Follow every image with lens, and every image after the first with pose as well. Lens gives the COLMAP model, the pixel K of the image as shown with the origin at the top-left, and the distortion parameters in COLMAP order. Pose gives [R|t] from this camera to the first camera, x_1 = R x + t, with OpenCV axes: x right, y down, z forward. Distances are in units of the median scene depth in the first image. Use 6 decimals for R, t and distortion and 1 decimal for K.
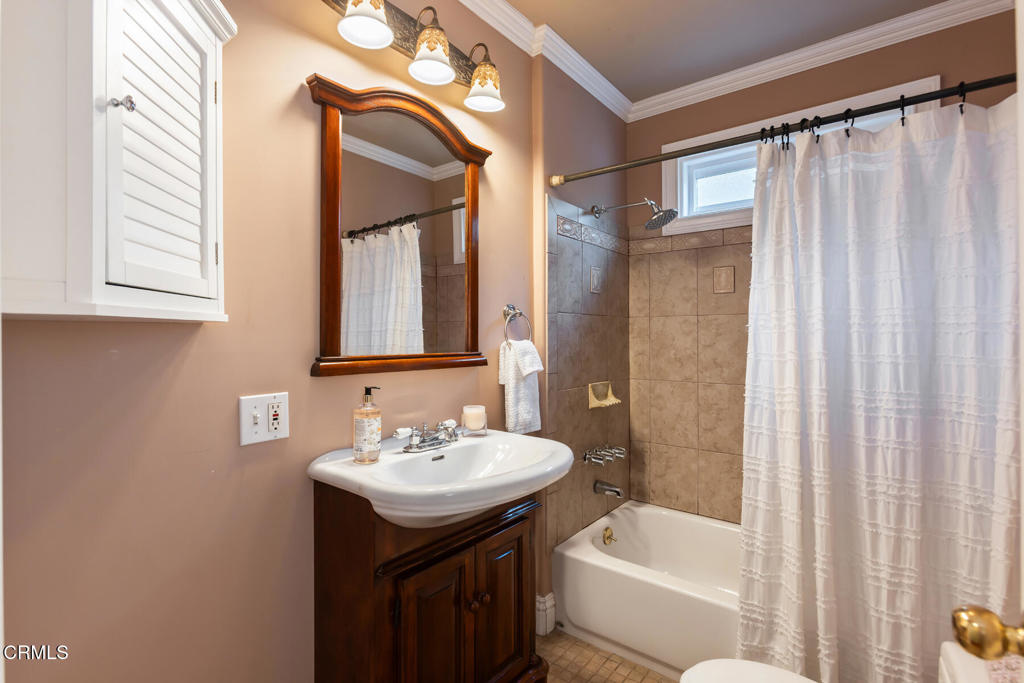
lens RADIAL K [[489.8, 0, 508.2], [0, 489.8, 335.9], [0, 0, 1]] dist [-0.010396, 0.009699]
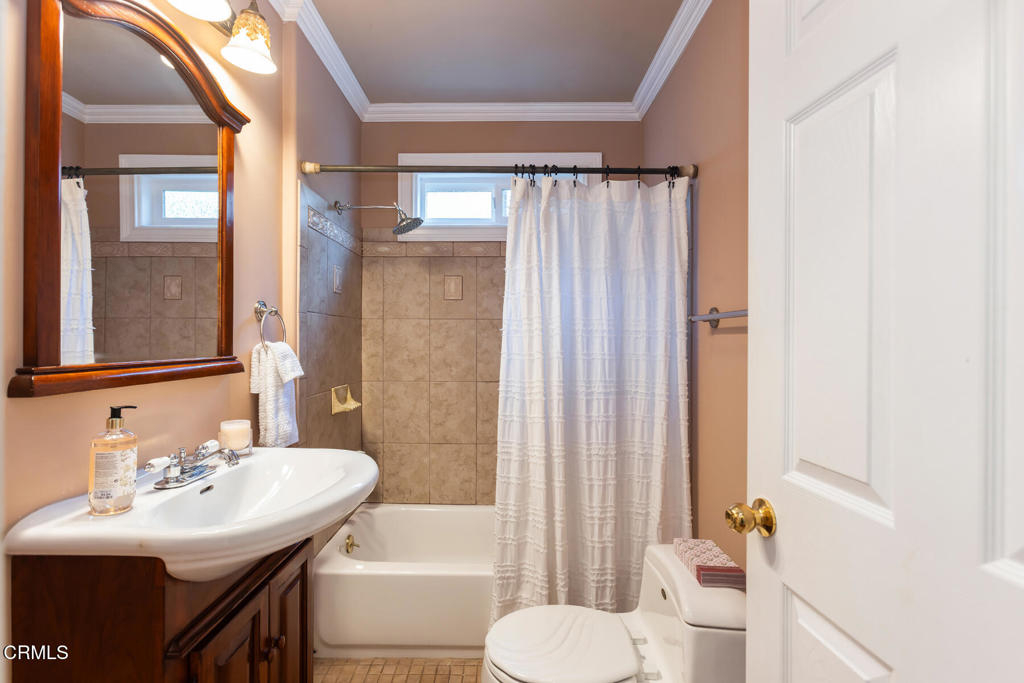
lens RADIAL K [[489.8, 0, 515.1], [0, 489.8, 341.4], [0, 0, 1]] dist [-0.010396, 0.009699]
pose [[0.788227, 0.001267, 0.615383, -0.214772], [-0.005510, 0.999972, 0.004999, 0.000797], [-0.615360, -0.007332, 0.788212, 0.057327]]
